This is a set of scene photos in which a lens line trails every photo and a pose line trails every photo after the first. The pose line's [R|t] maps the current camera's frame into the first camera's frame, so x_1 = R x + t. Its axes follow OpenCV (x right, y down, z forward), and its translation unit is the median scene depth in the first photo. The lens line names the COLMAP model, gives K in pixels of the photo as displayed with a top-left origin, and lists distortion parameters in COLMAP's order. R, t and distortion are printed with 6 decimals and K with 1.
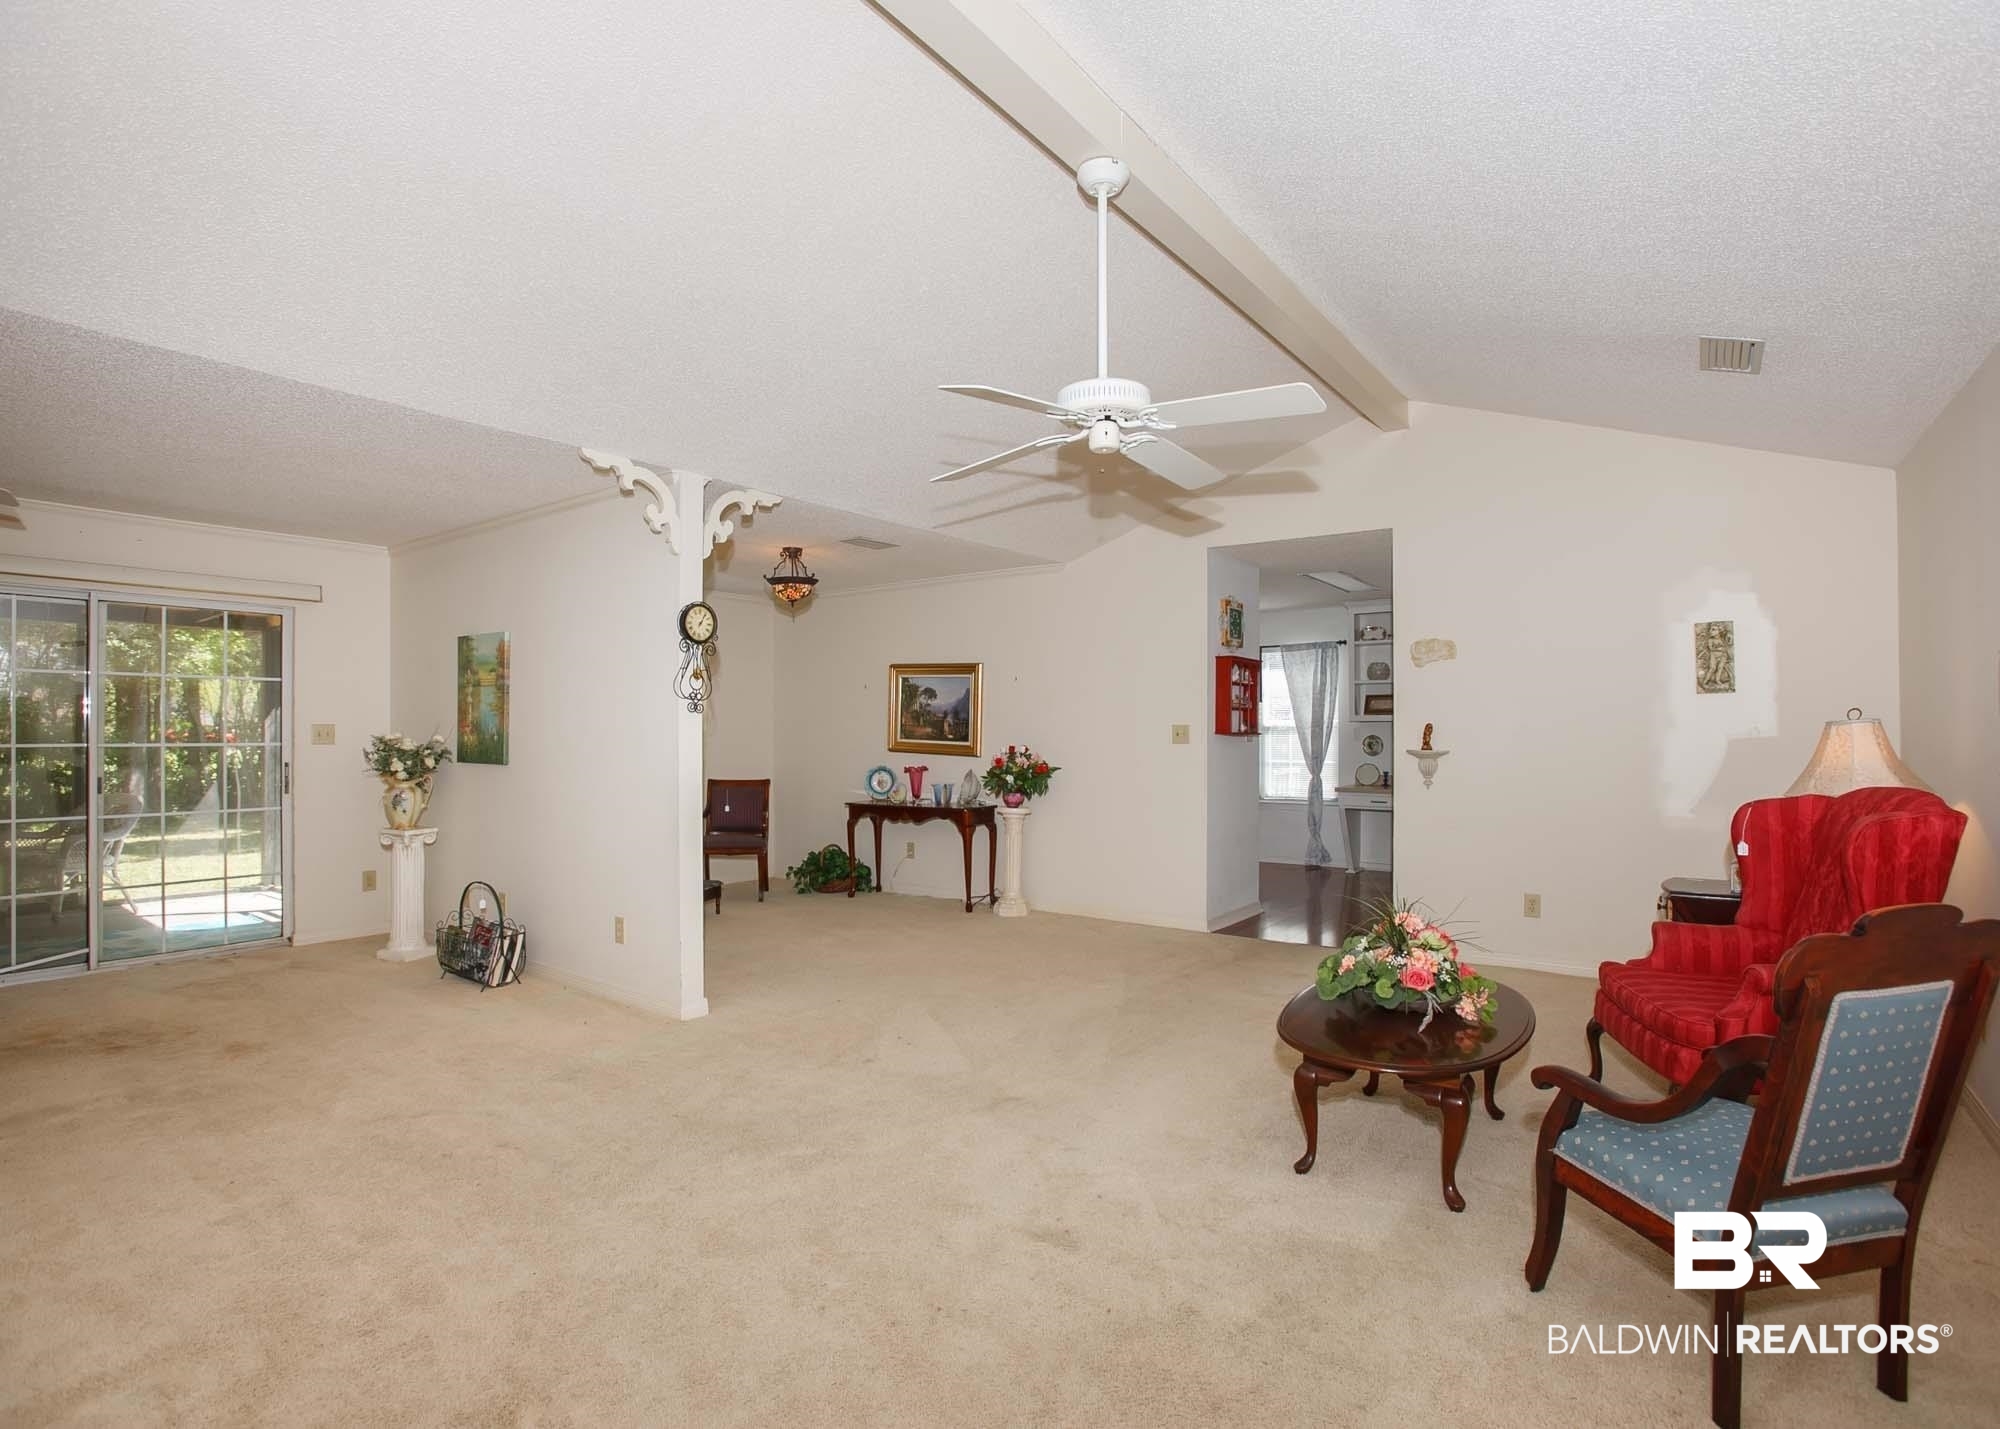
lens RADIAL K [[990.1, 0, 974.2], [0, 990.1, 748.8], [0, 0, 1]] dist [-0.045846, -0.000075]
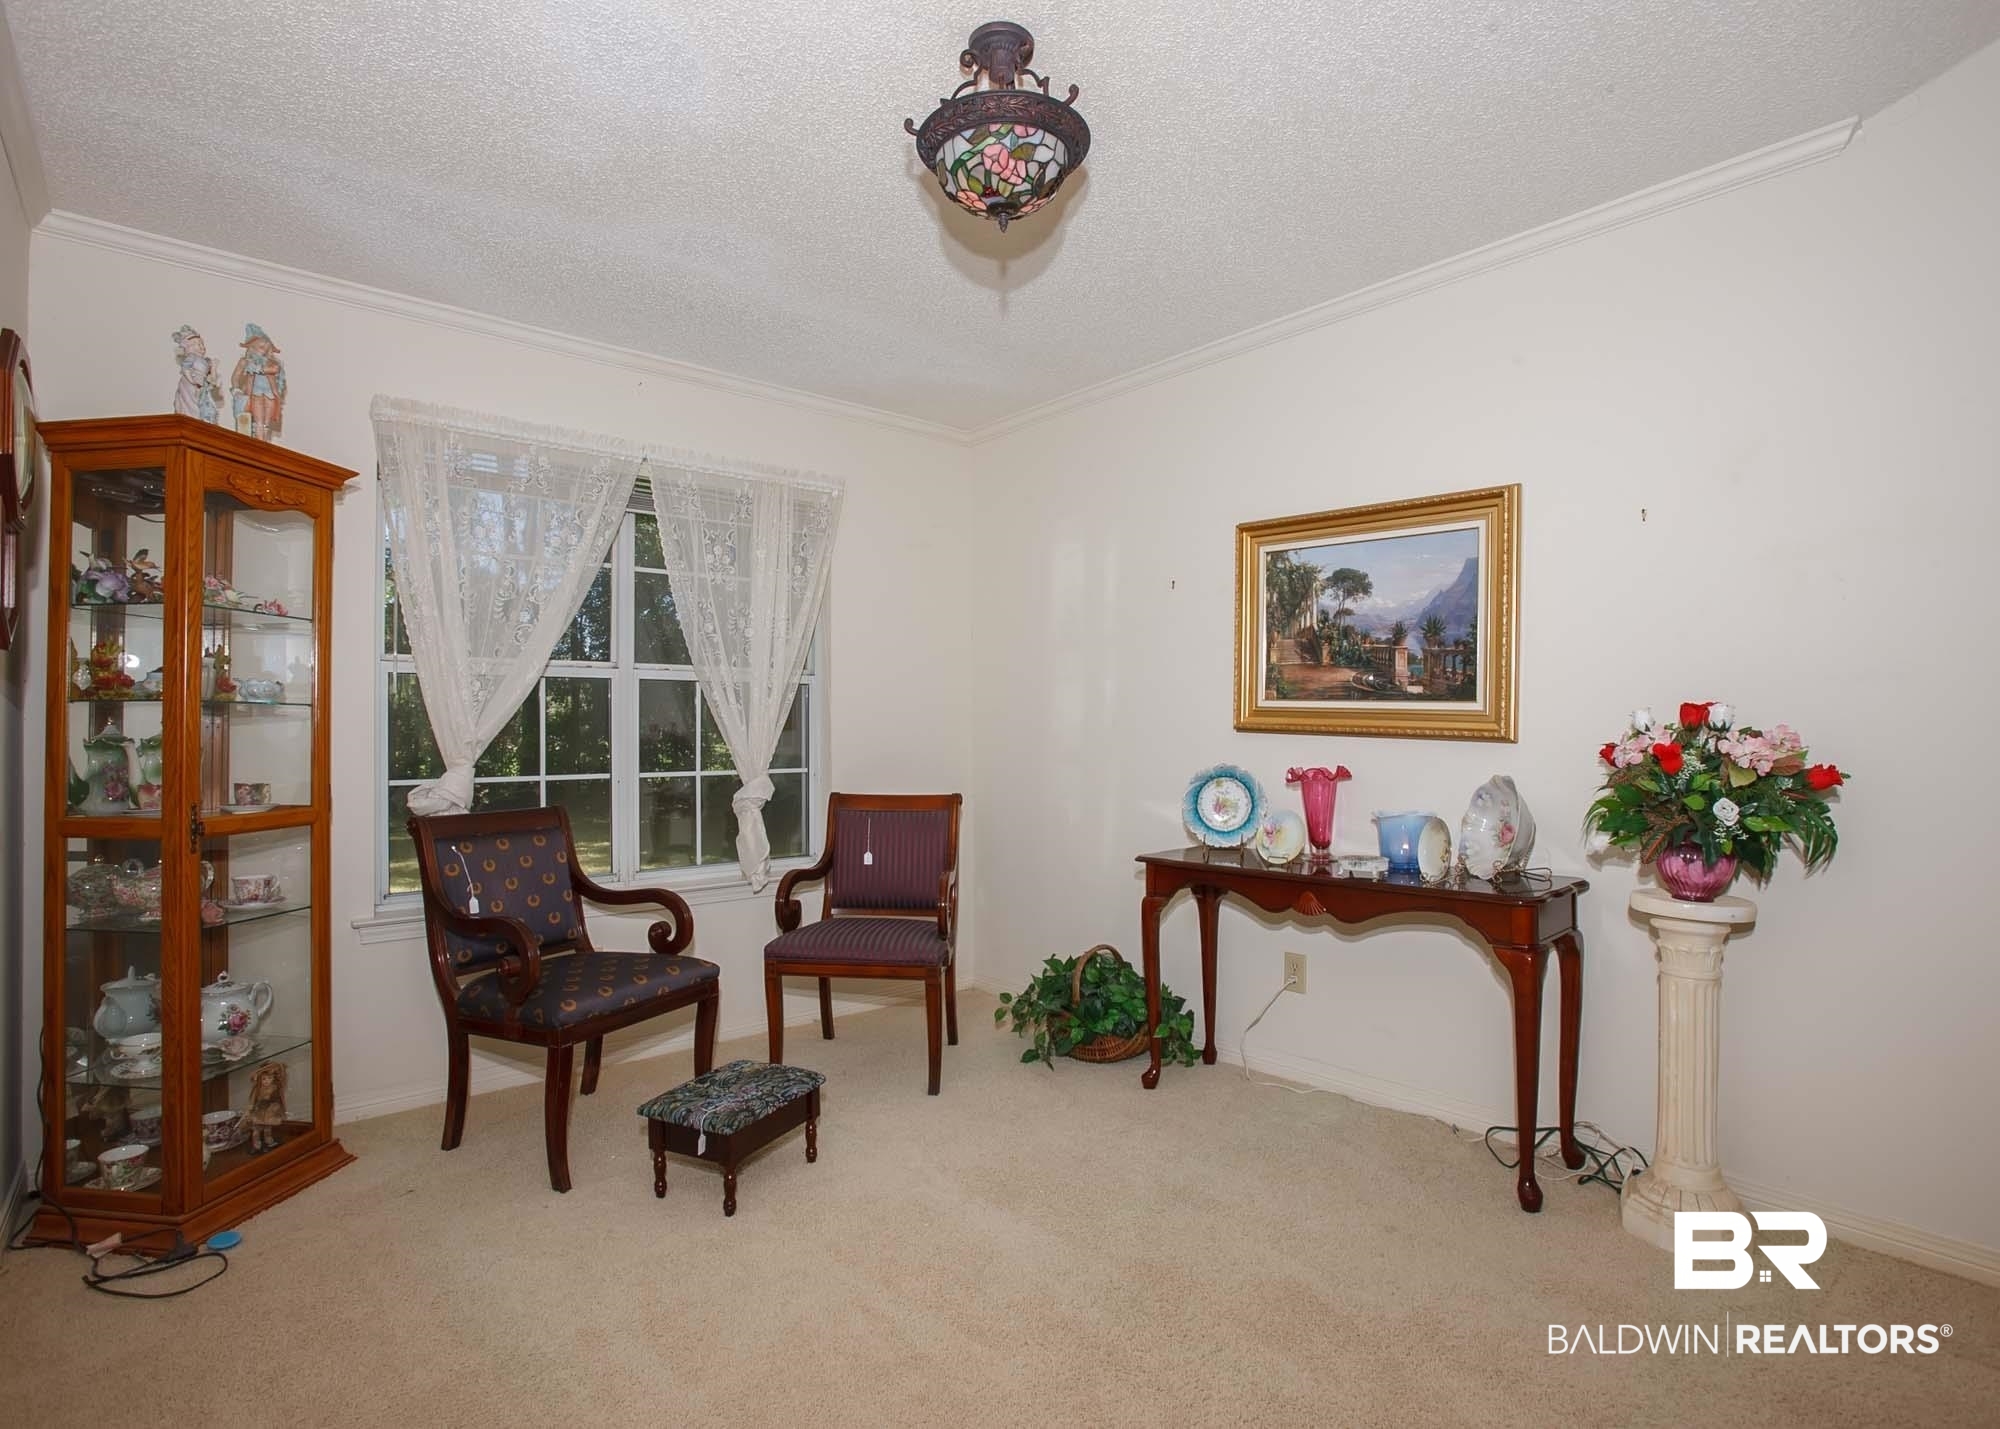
lens RADIAL K [[990.1, 0, 1003.8], [0, 990.1, 726.6], [0, 0, 1]] dist [-0.045846, -0.000075]
pose [[0.981396, -0.005179, -0.191926, -0.105708], [0.001997, 0.999857, -0.016770, 0.007737], [0.191985, 0.016074, 0.981266, 0.590102]]
